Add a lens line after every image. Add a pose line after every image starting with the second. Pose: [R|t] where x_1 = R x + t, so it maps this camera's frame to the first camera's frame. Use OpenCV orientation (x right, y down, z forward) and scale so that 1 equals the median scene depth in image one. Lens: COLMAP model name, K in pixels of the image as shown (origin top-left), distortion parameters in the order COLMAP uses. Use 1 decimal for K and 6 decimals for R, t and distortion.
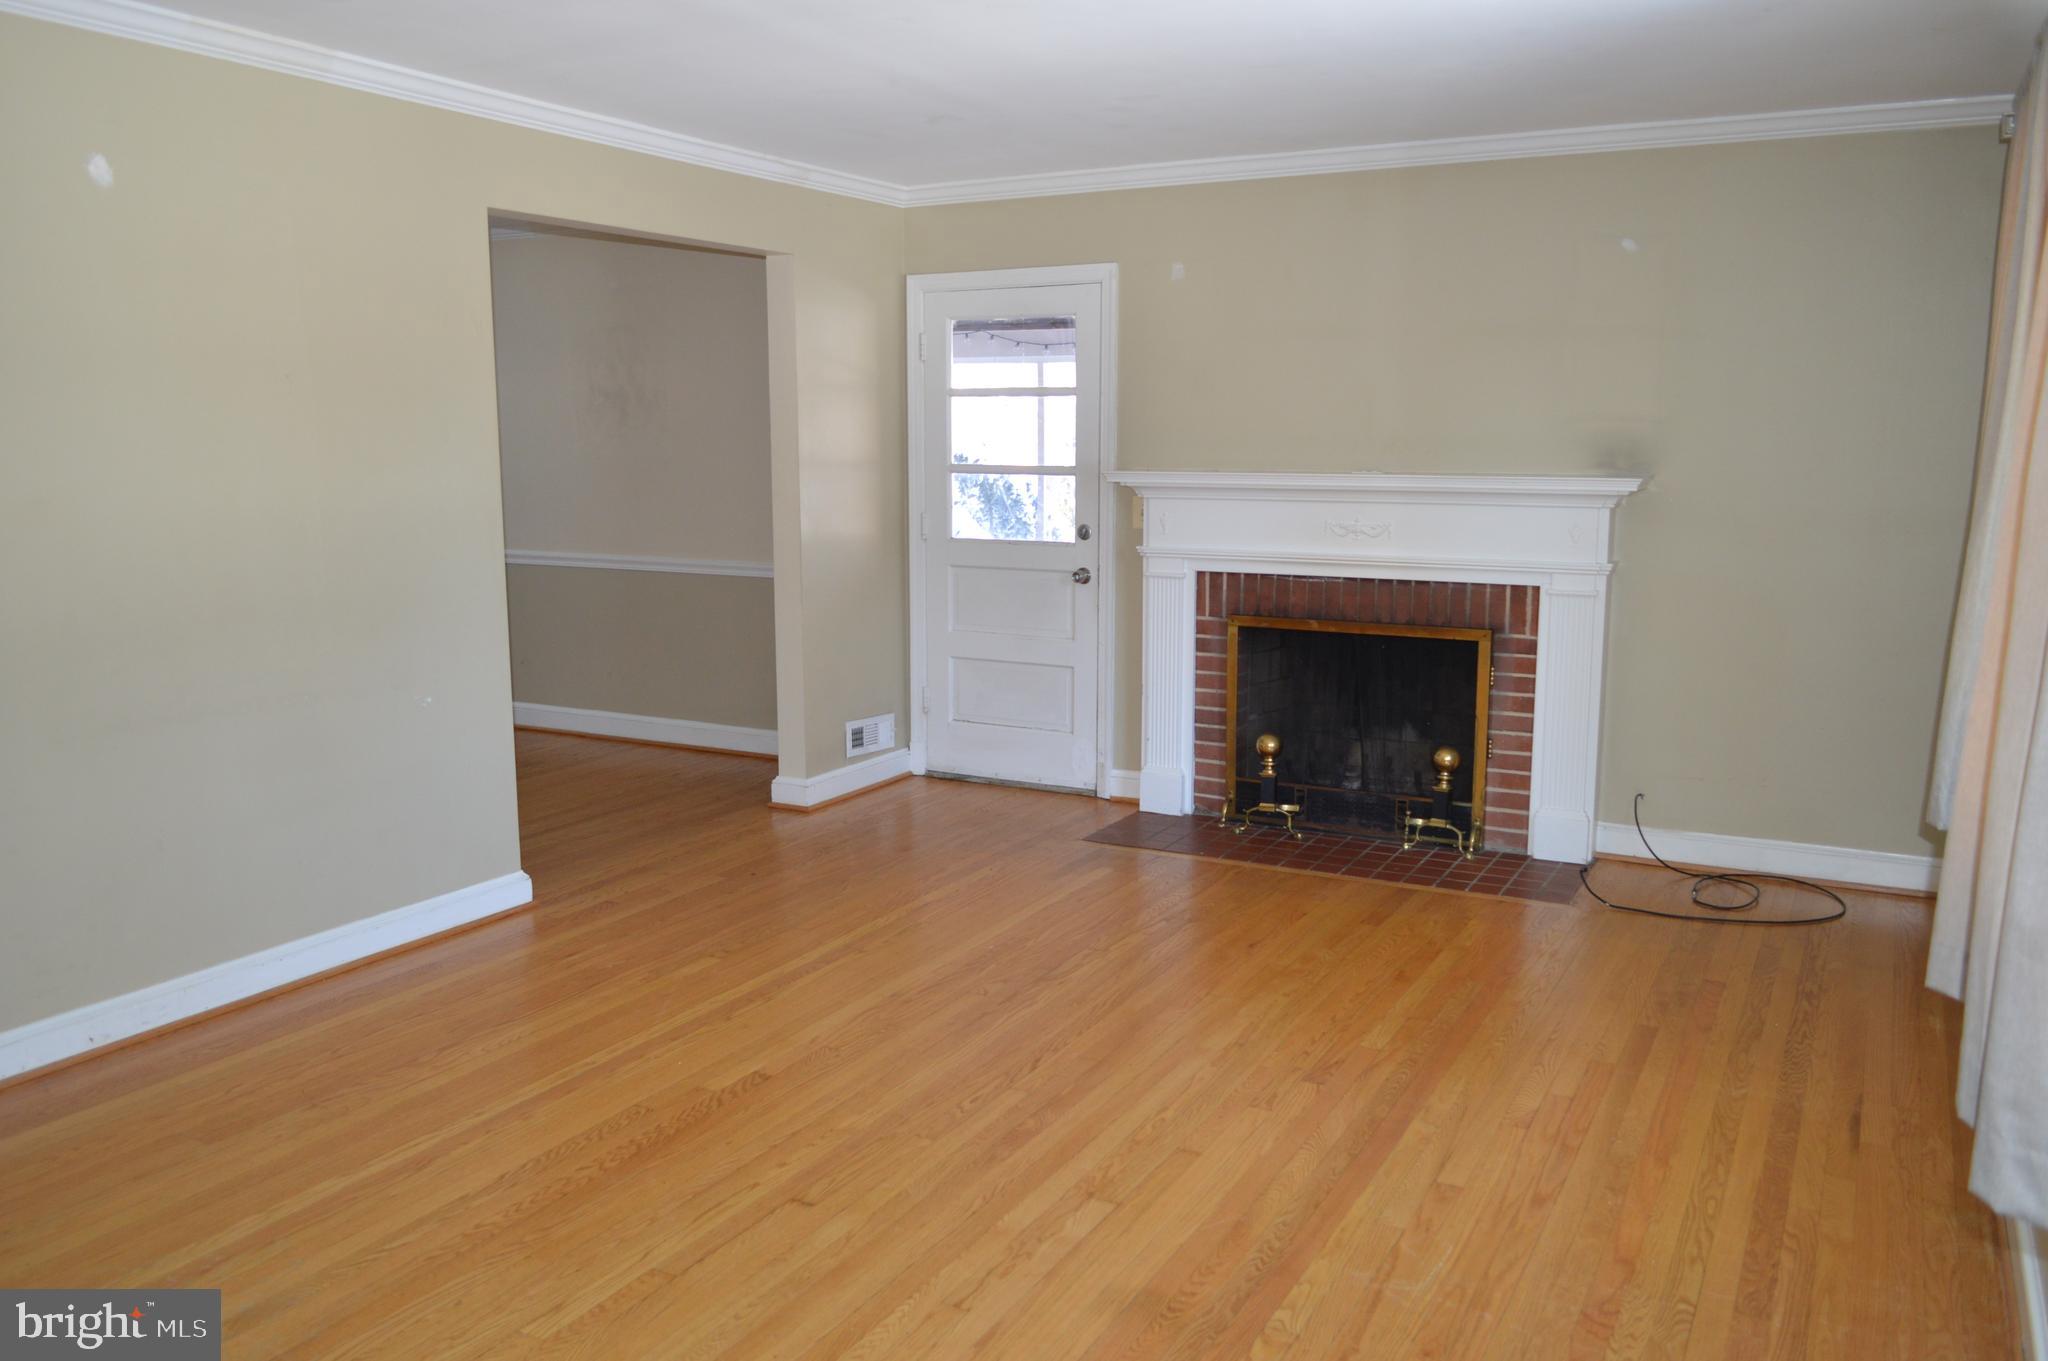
lens RADIAL K [[1625.2, 0, 1022.1], [0, 1625.2, 682.1], [0, 0, 1]] dist [-0.014715, 0.012083]
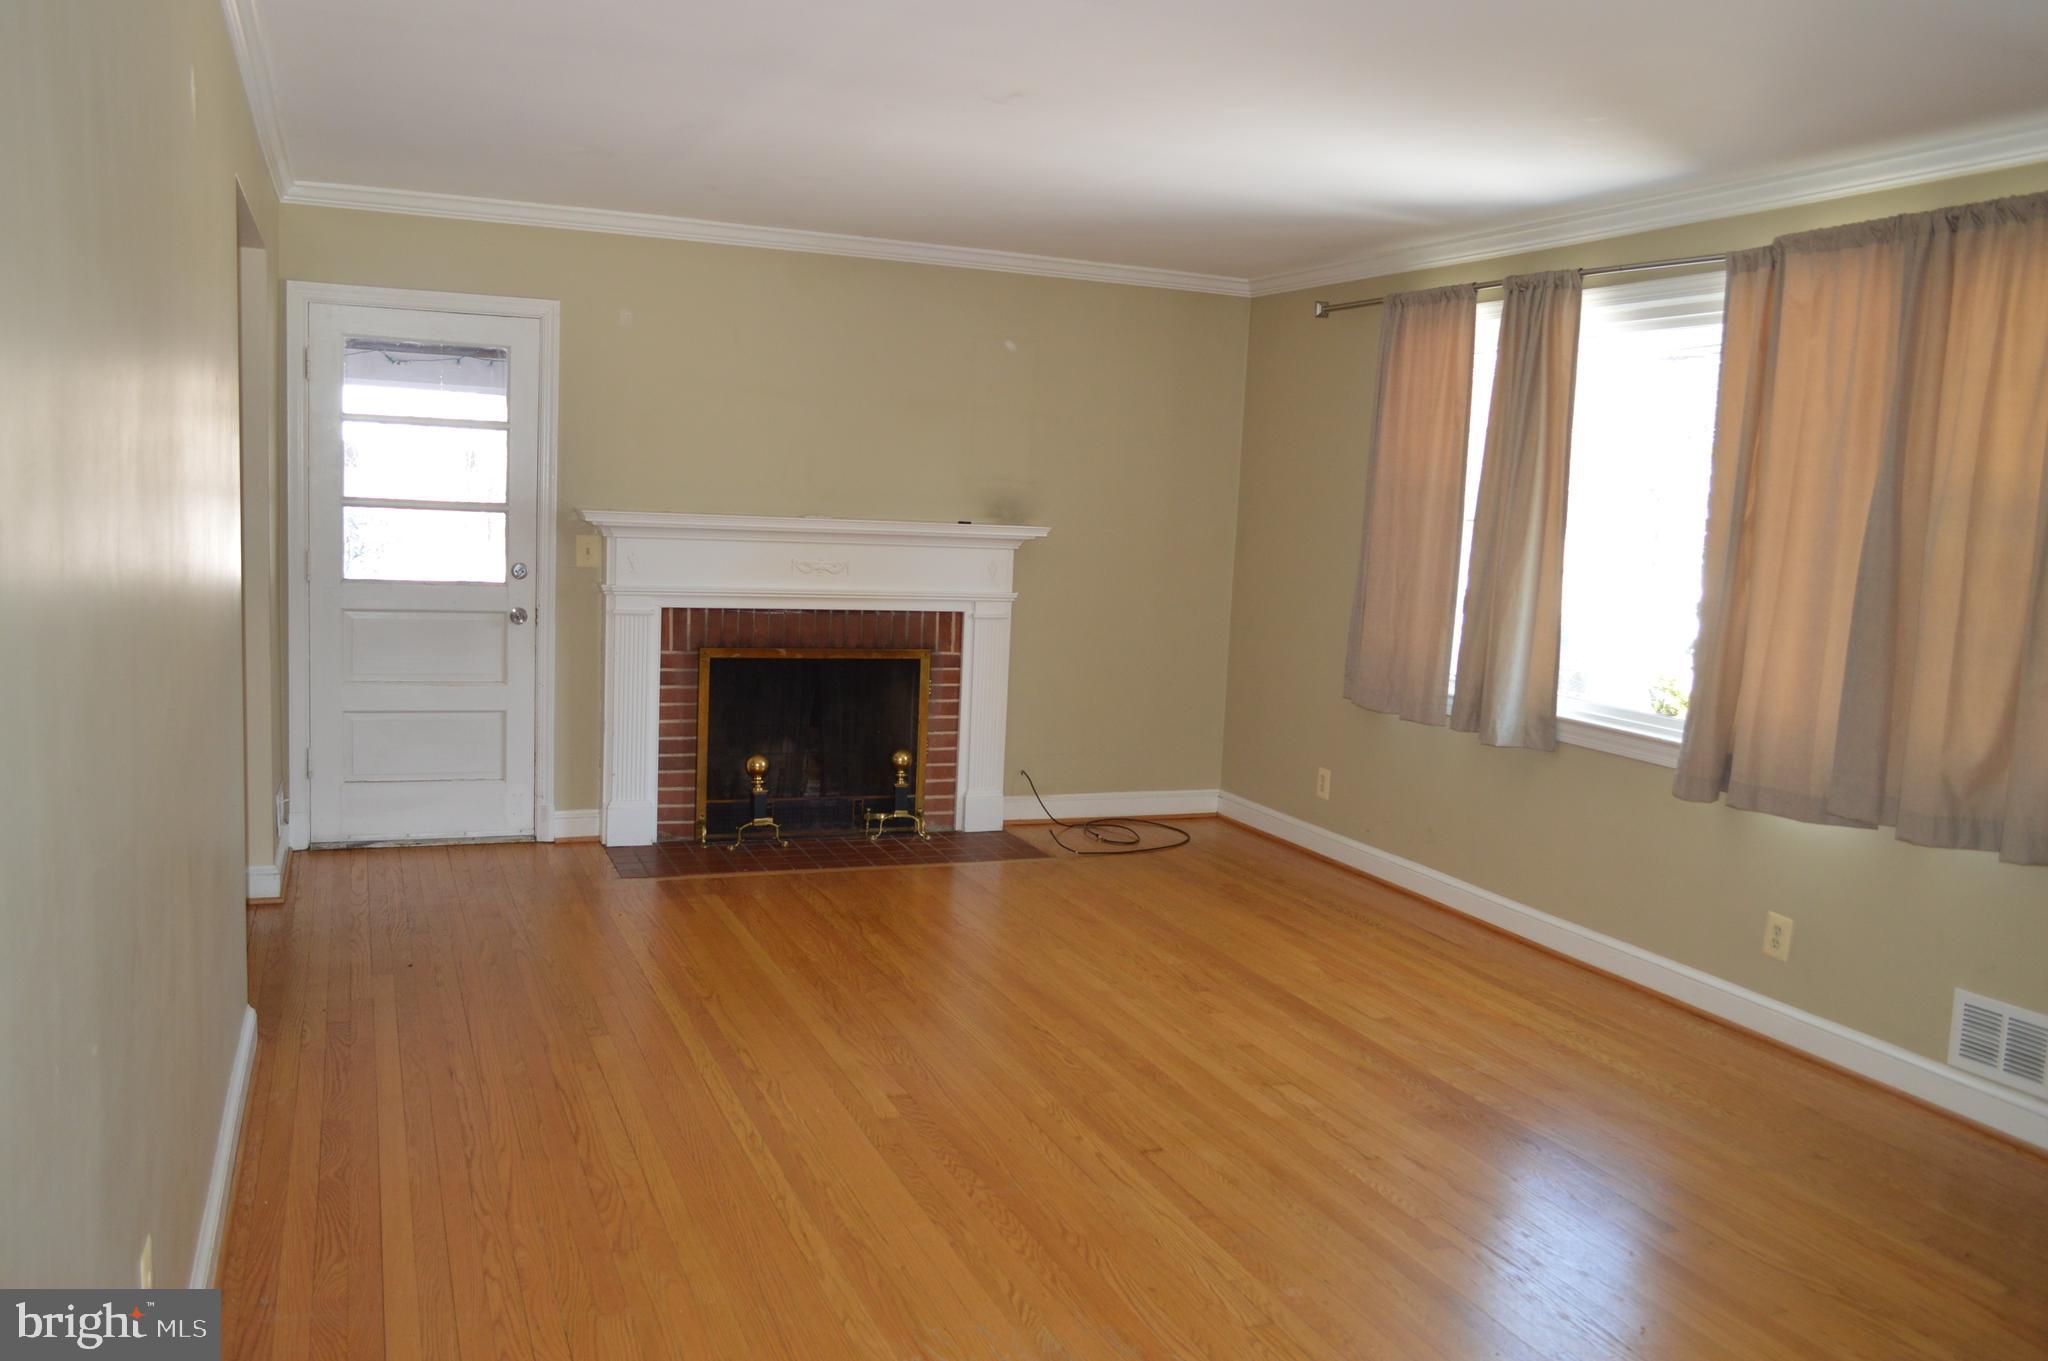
lens RADIAL K [[1625.2, 0, 1023.7], [0, 1625.2, 683.0], [0, 0, 1]] dist [-0.014715, 0.012083]
pose [[0.630124, -0.062052, 0.774011, -0.592956], [0.074811, 0.997016, 0.019026, -0.024107], [-0.772882, 0.045916, 0.632886, 0.174852]]
